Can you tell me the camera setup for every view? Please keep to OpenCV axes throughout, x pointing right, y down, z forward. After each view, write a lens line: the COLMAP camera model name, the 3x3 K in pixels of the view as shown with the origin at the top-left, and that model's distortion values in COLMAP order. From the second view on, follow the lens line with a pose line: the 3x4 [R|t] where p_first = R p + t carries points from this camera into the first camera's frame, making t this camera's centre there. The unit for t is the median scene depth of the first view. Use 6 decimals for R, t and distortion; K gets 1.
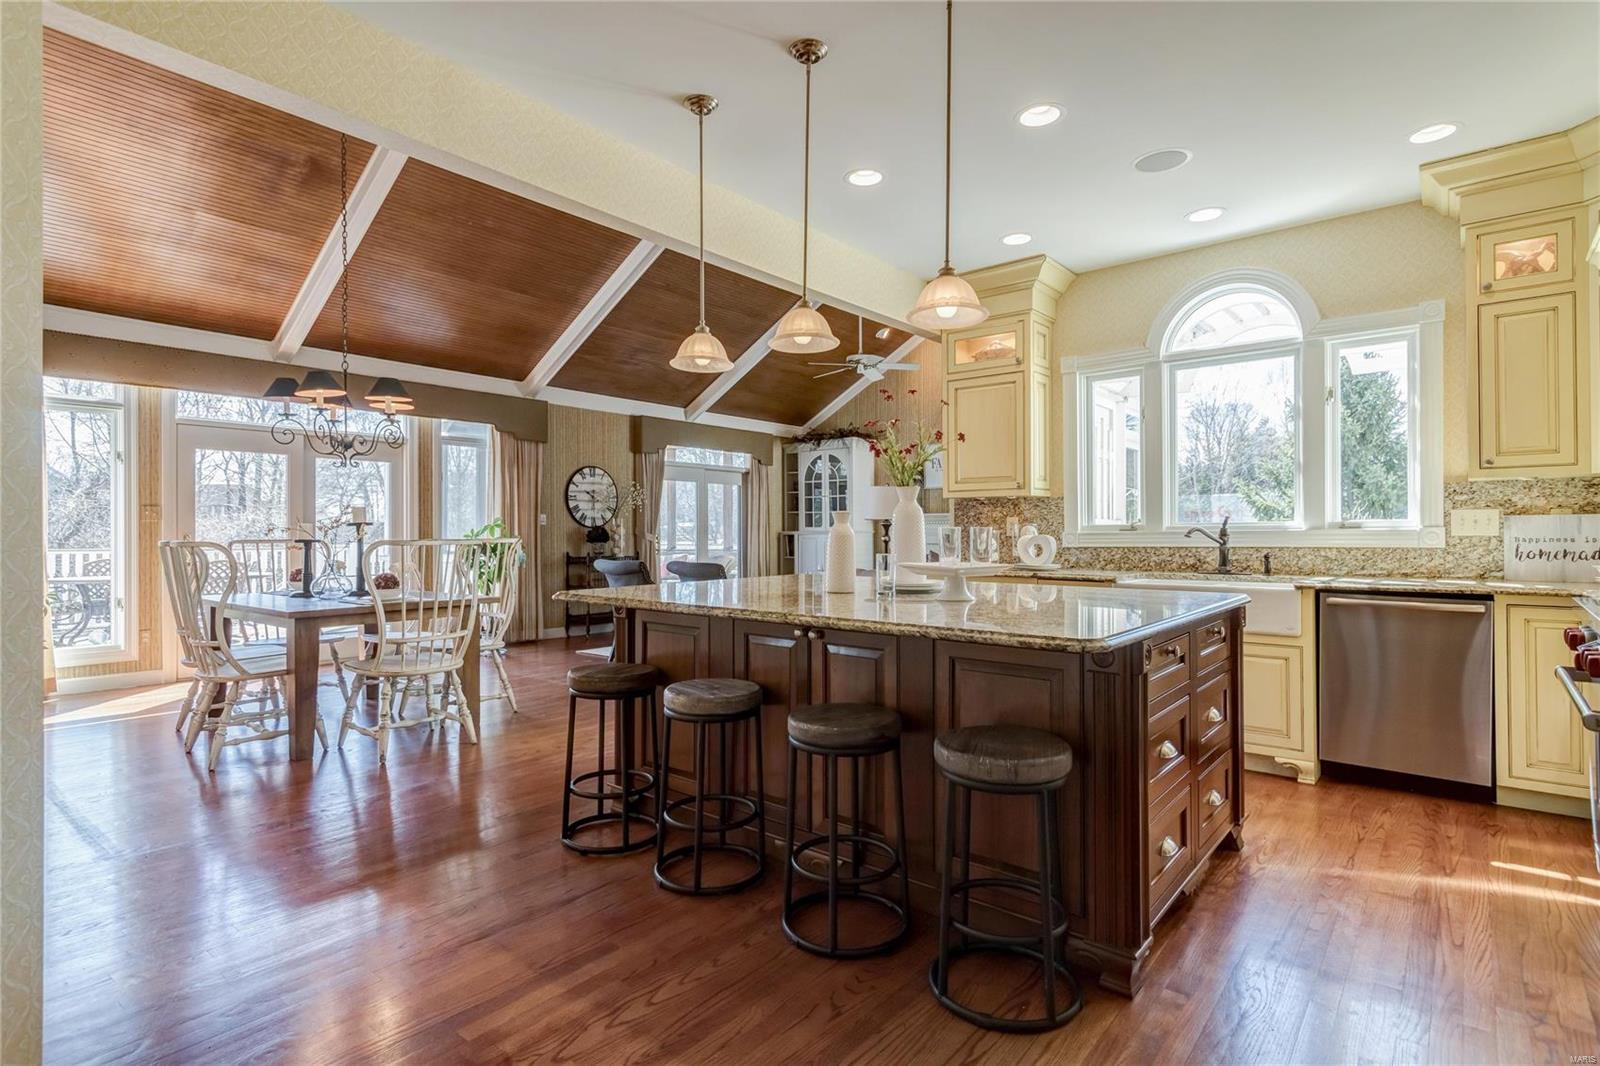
lens RADIAL K [[828.7, 0, 799.9], [0, 828.7, 529.4], [0, 0, 1]] dist [0.014780, -0.002464]
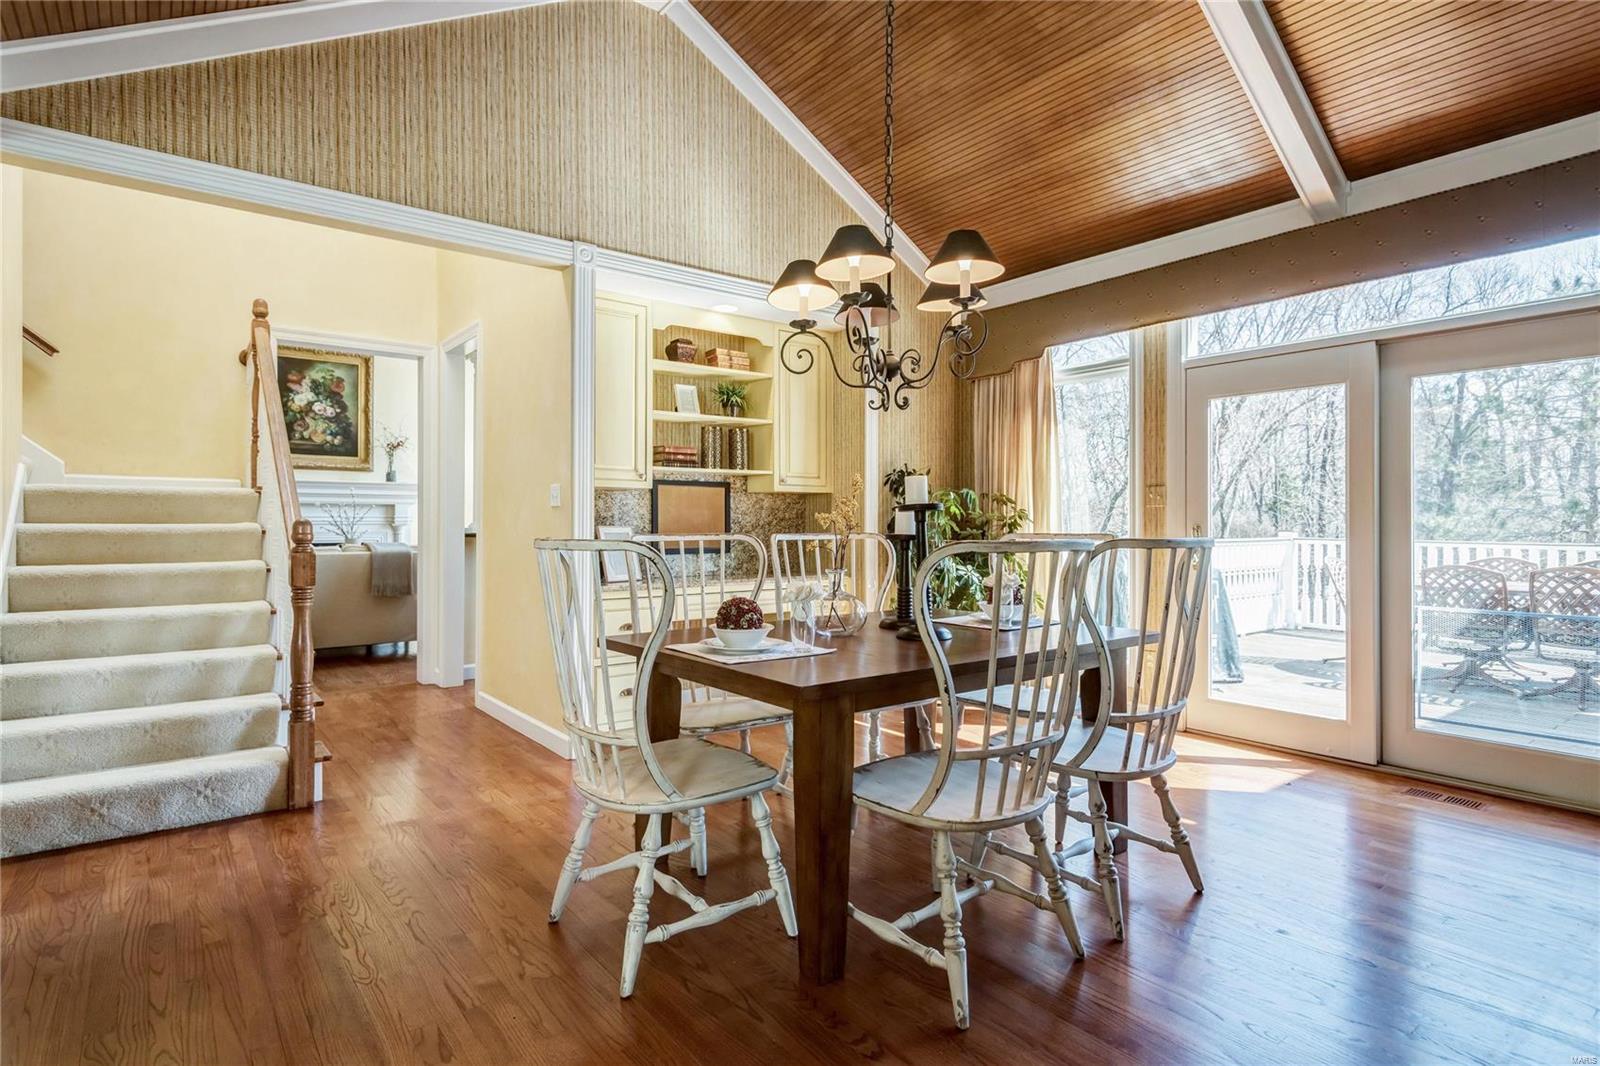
lens RADIAL K [[828.7, 0, 802.6], [0, 828.7, 523.9], [0, 0, 1]] dist [0.014780, -0.002464]
pose [[-0.216211, 0.006655, -0.976324, 0.014913], [0.008709, 0.999950, 0.004887, -0.000601], [0.976308, -0.007446, -0.216258, 0.857995]]
